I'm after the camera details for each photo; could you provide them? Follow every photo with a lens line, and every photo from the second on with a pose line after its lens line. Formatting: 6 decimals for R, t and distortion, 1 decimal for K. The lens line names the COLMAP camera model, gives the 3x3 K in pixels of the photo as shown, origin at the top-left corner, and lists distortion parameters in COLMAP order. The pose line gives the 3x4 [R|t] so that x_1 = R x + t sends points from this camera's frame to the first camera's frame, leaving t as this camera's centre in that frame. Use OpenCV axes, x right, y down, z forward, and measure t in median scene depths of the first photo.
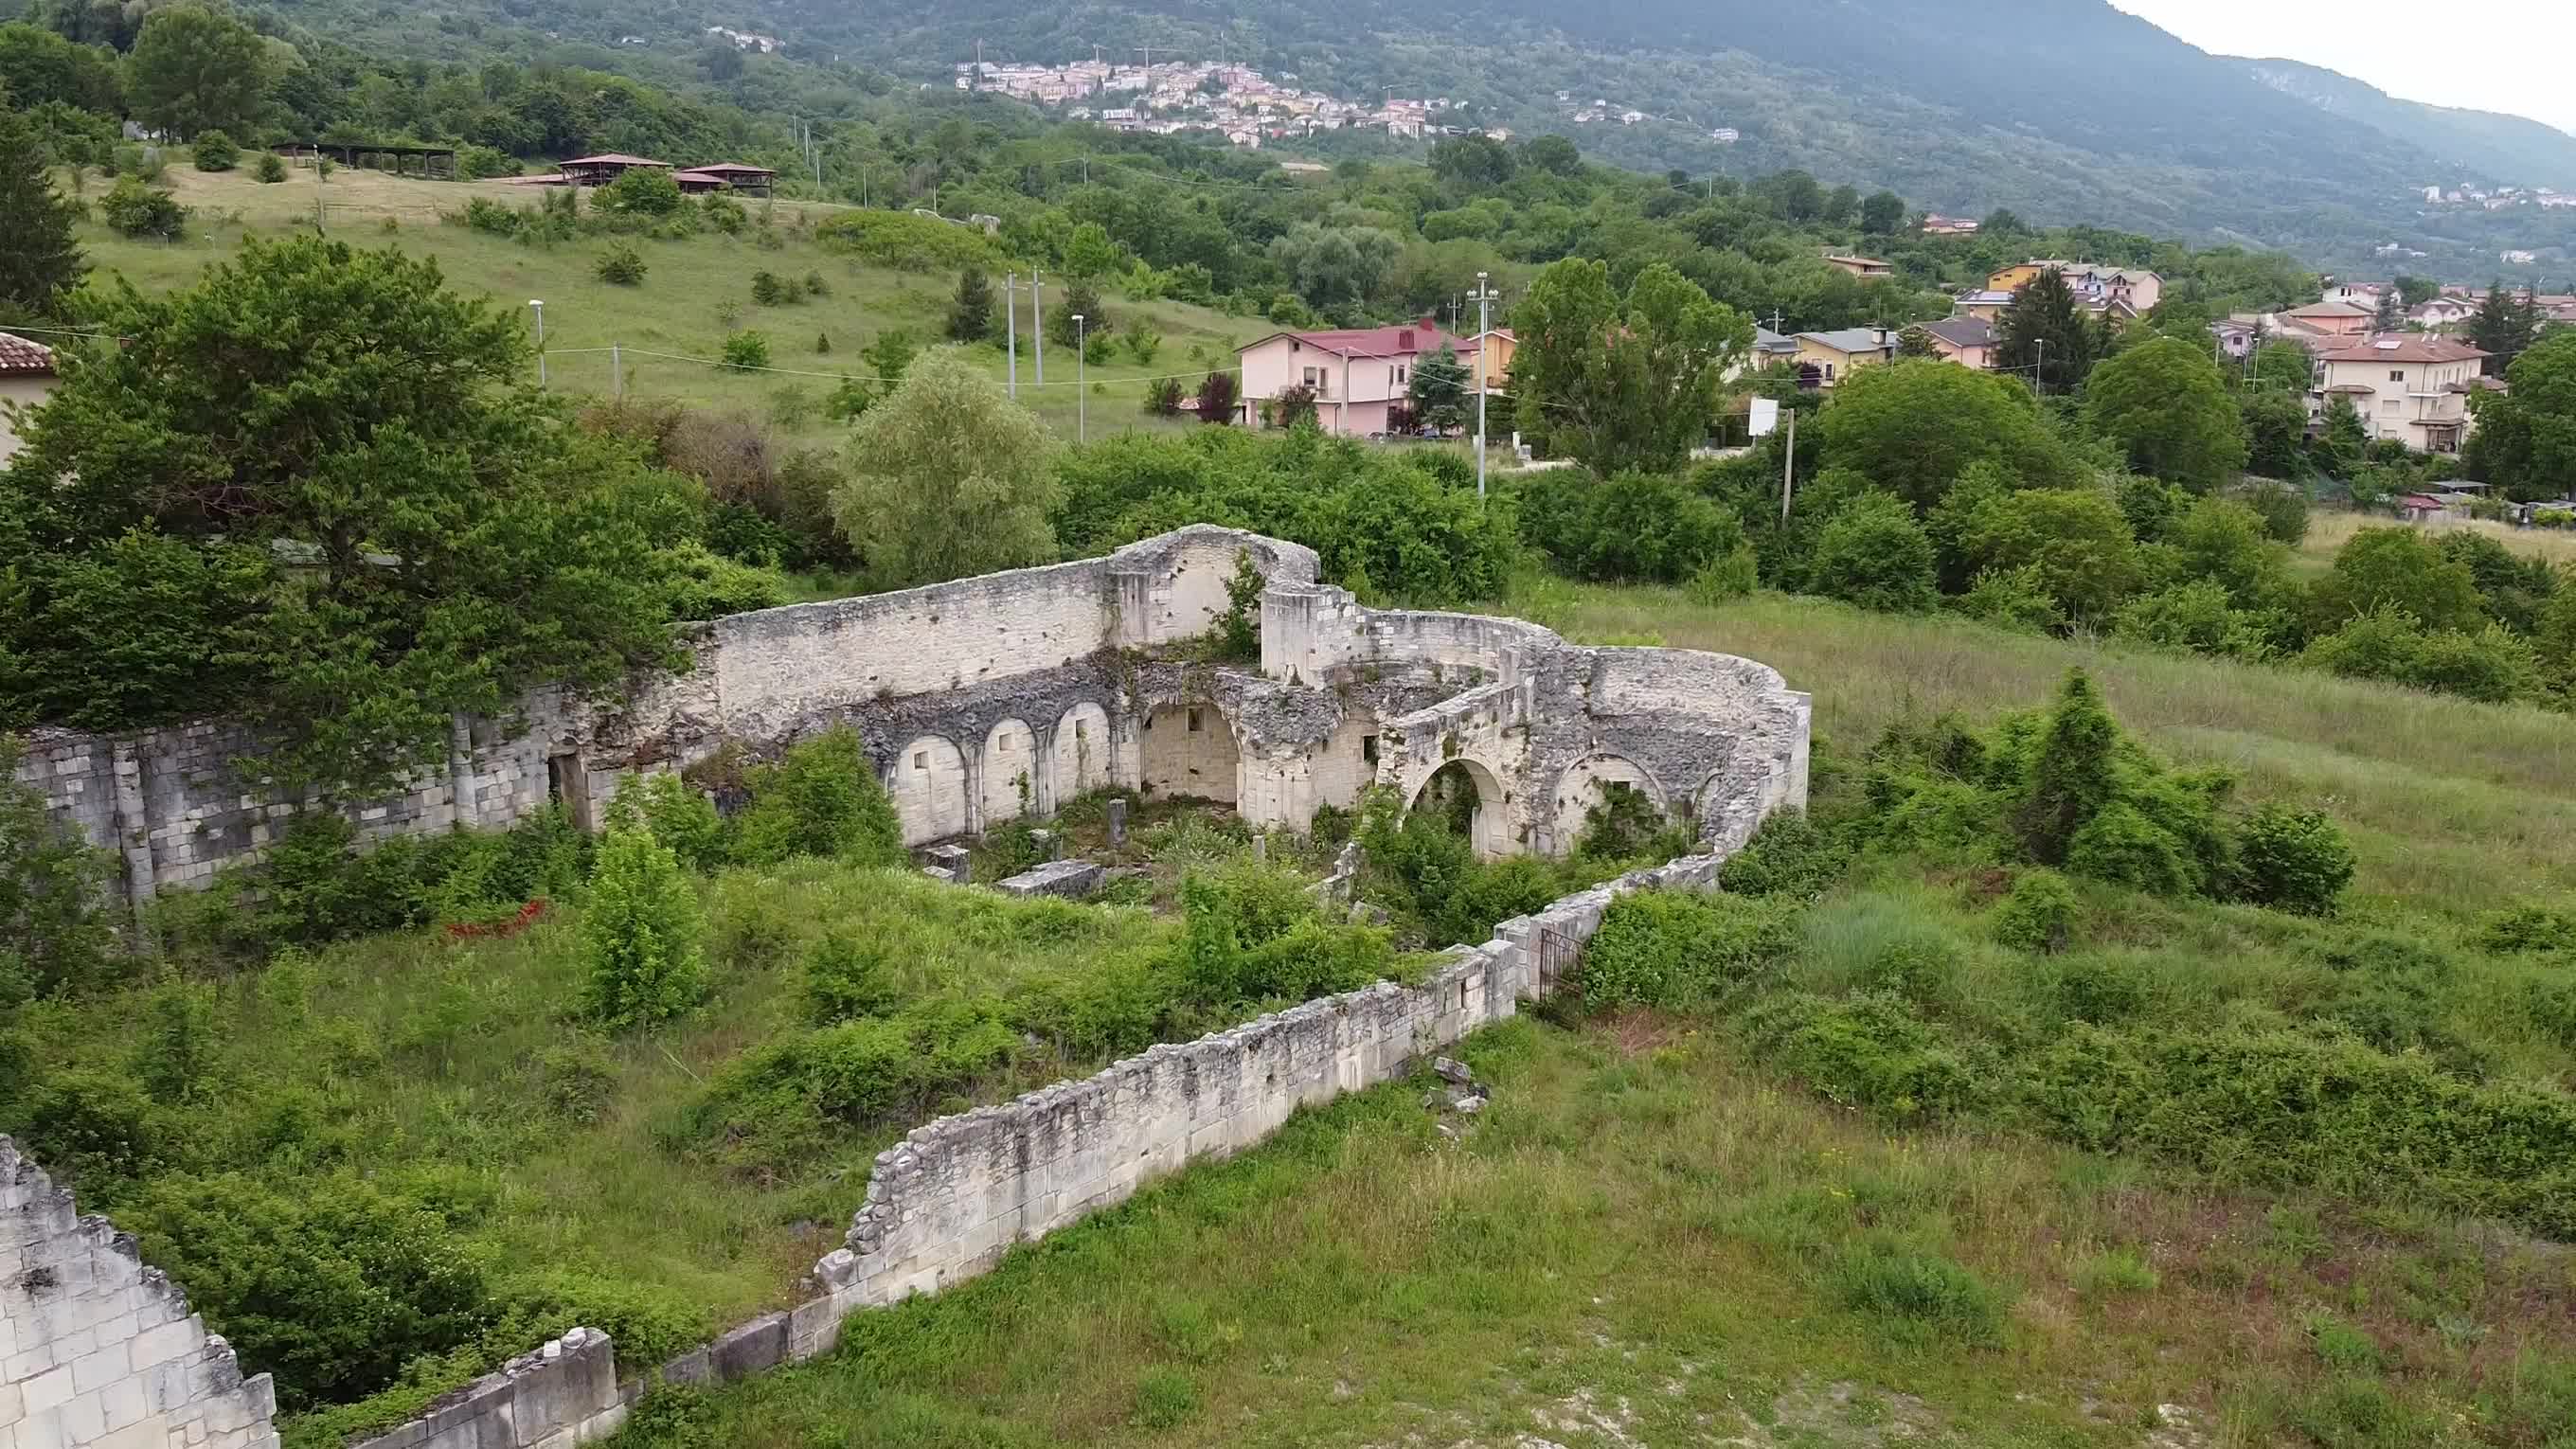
lens RADIAL K [[2032.3, 0, 1299.5], [0, 2032.3, 733.8], [0, 0, 1]] dist [0.006077, -0.023801]
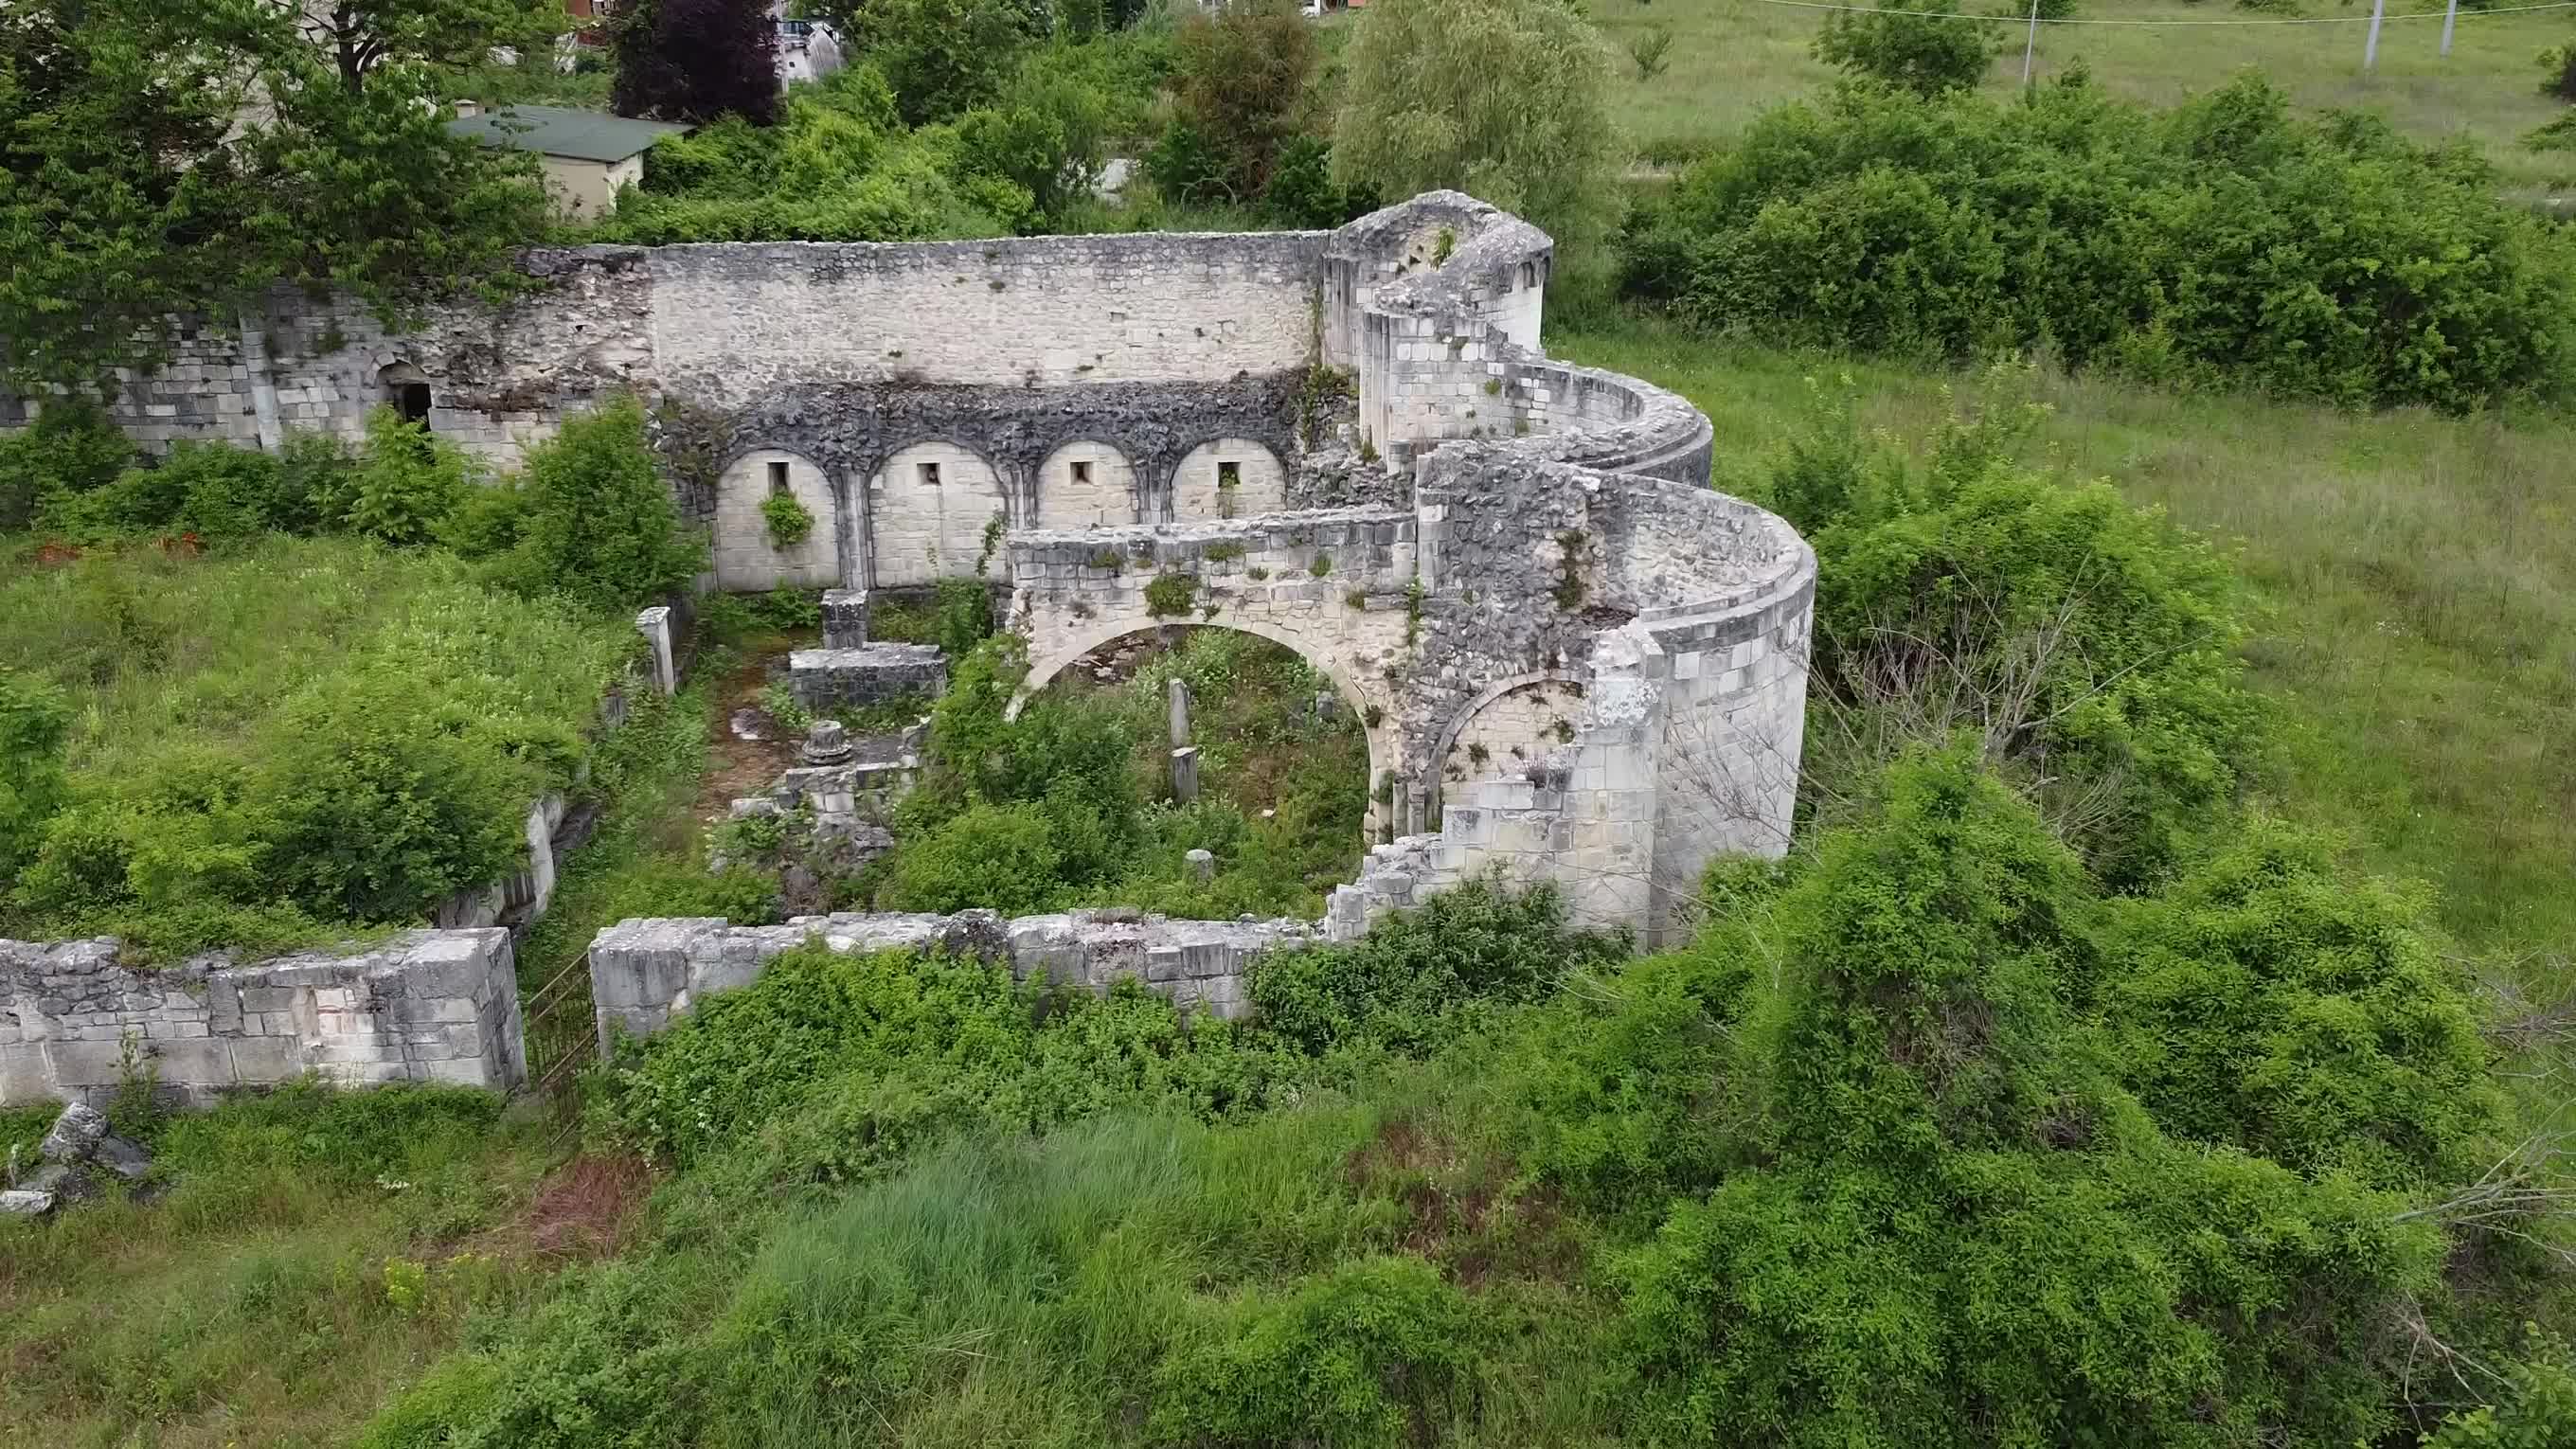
lens RADIAL K [[2036.1, 0, 1298.9], [0, 2036.1, 723.7], [0, 0, 1]] dist [0.005709, -0.000631]
pose [[0.692170, 0.253816, -0.675631, 0.425783], [-0.155853, 0.966600, 0.203457, -0.069870], [0.704706, -0.035527, 0.708610, 0.552085]]
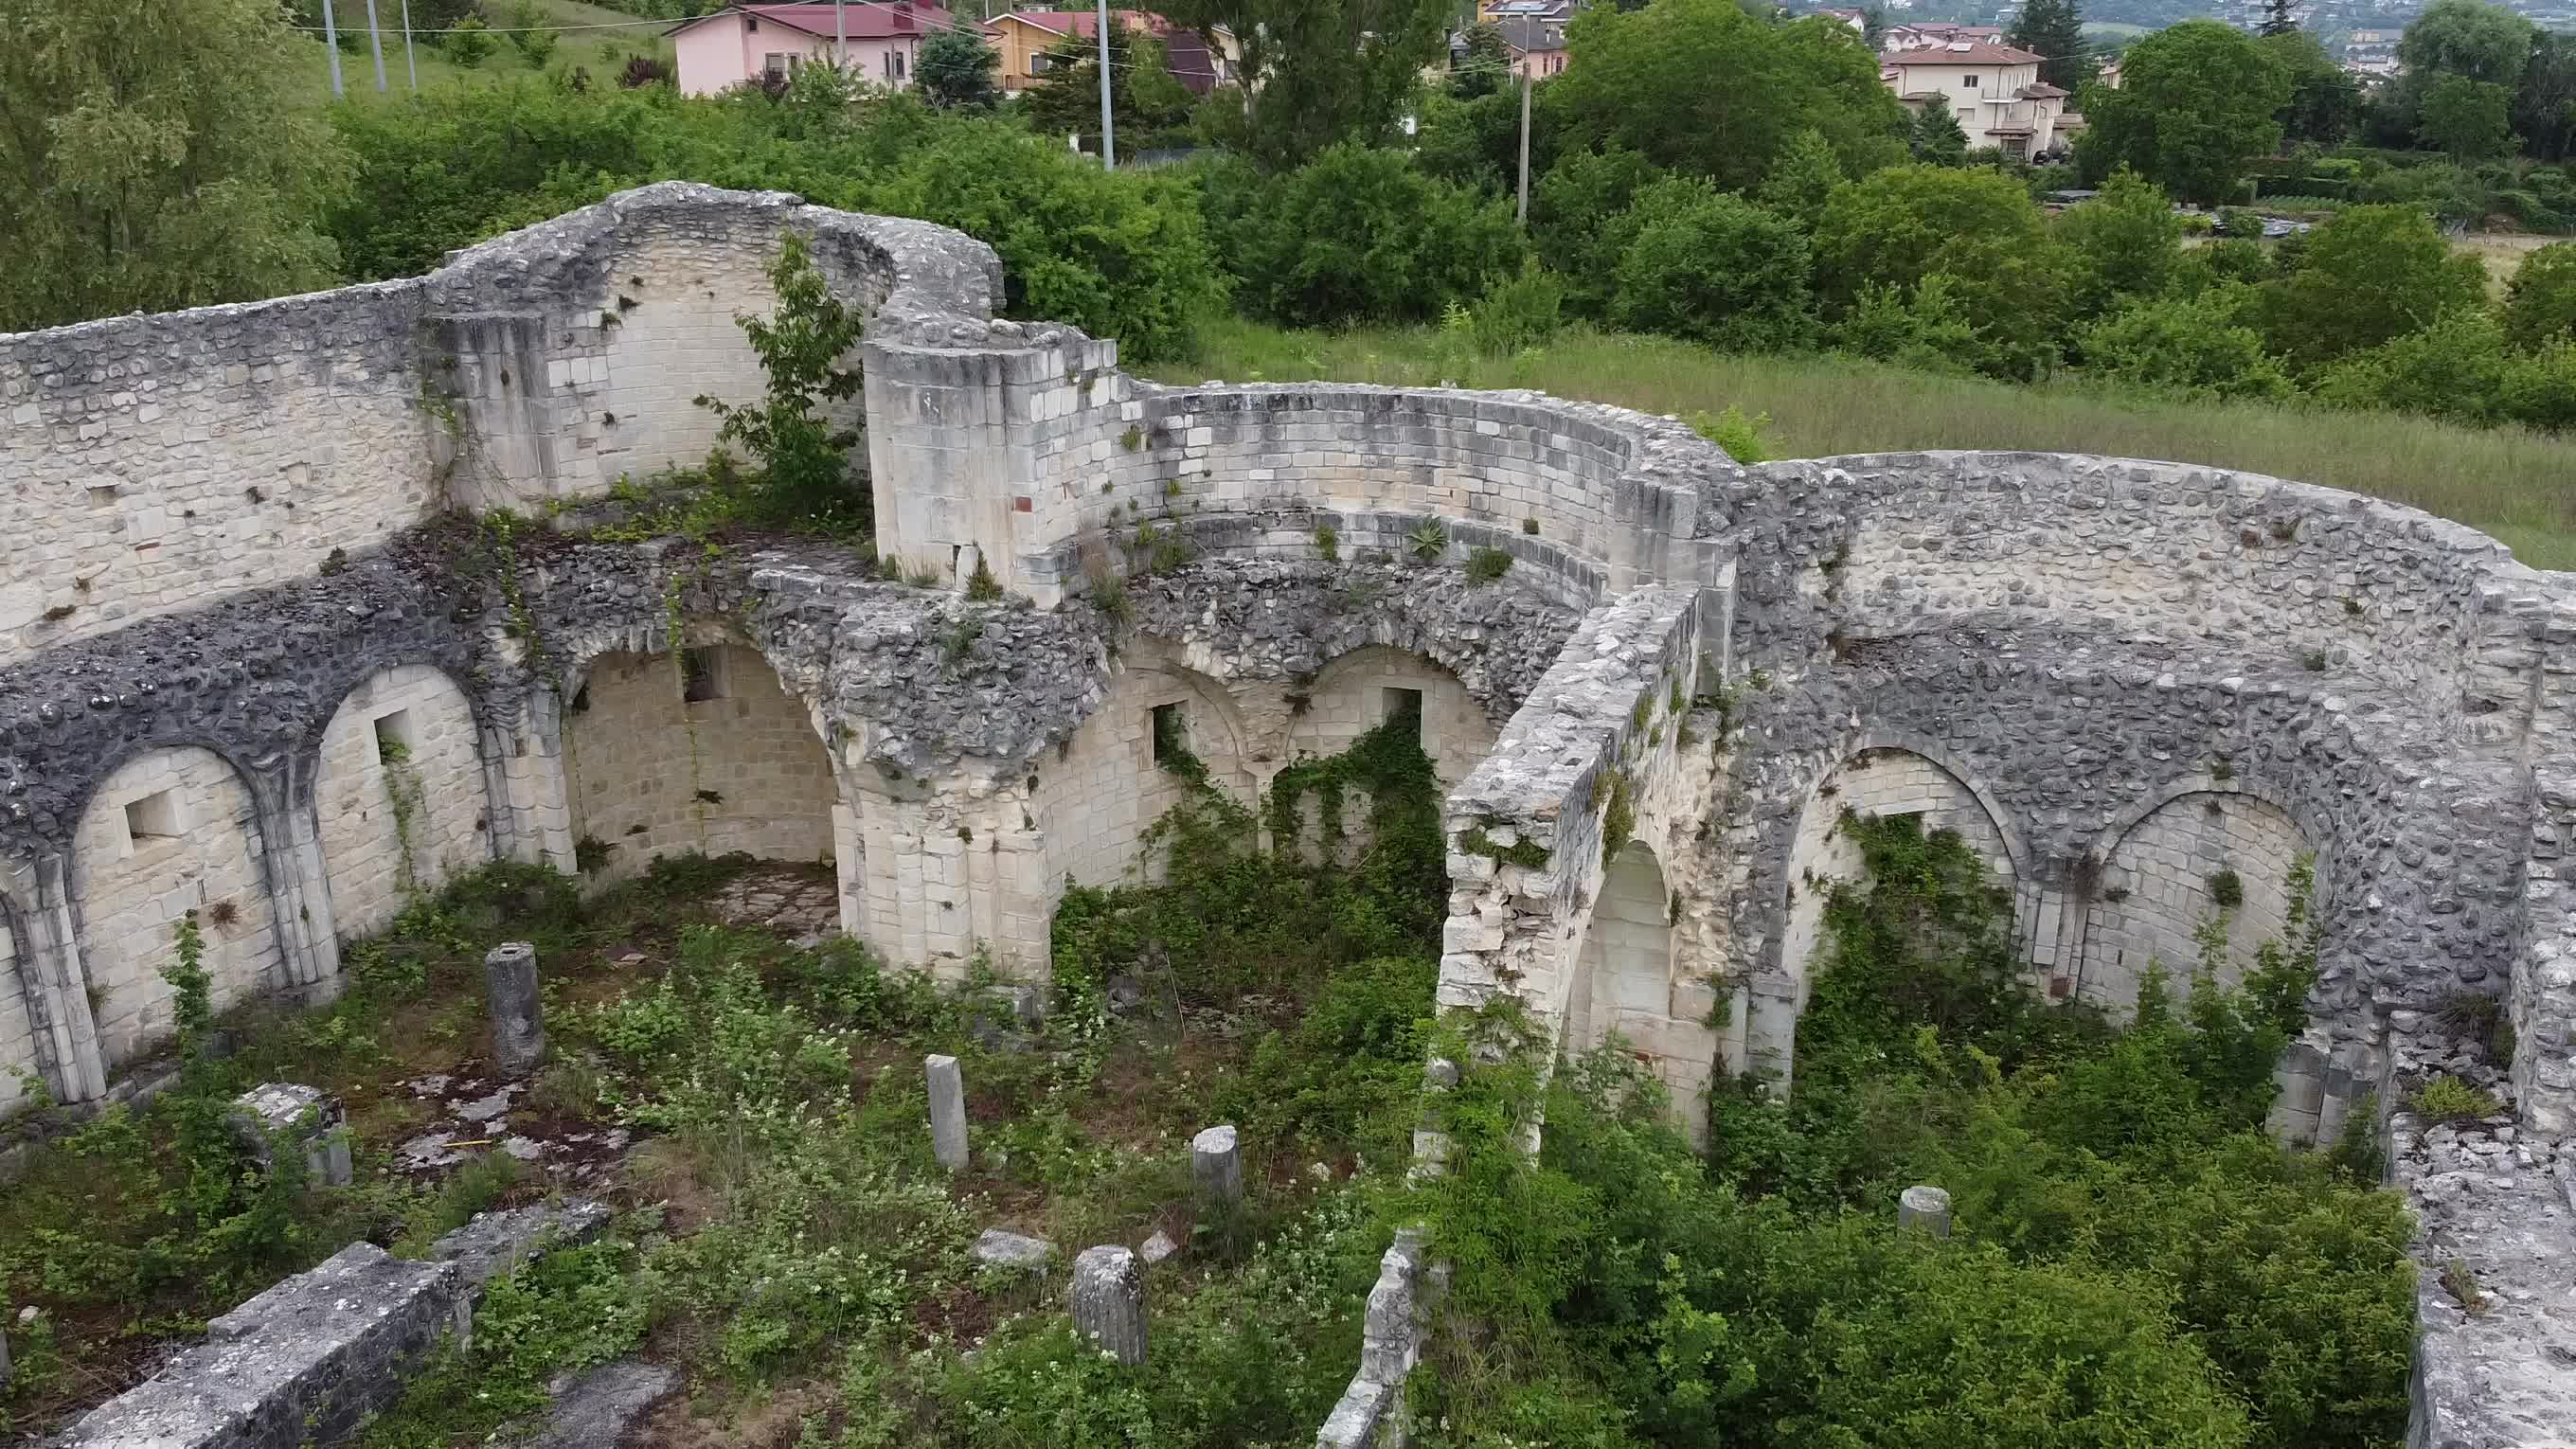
lens RADIAL K [[2034.8, 0, 1289.9], [0, 2034.8, 731.9], [0, 0, 1]] dist [0.007004, -0.015590]
pose [[0.966173, -0.086326, 0.243017, -0.040815], [0.058840, 0.991247, 0.118183, -0.040953], [-0.251092, -0.099886, 0.962796, 0.631241]]
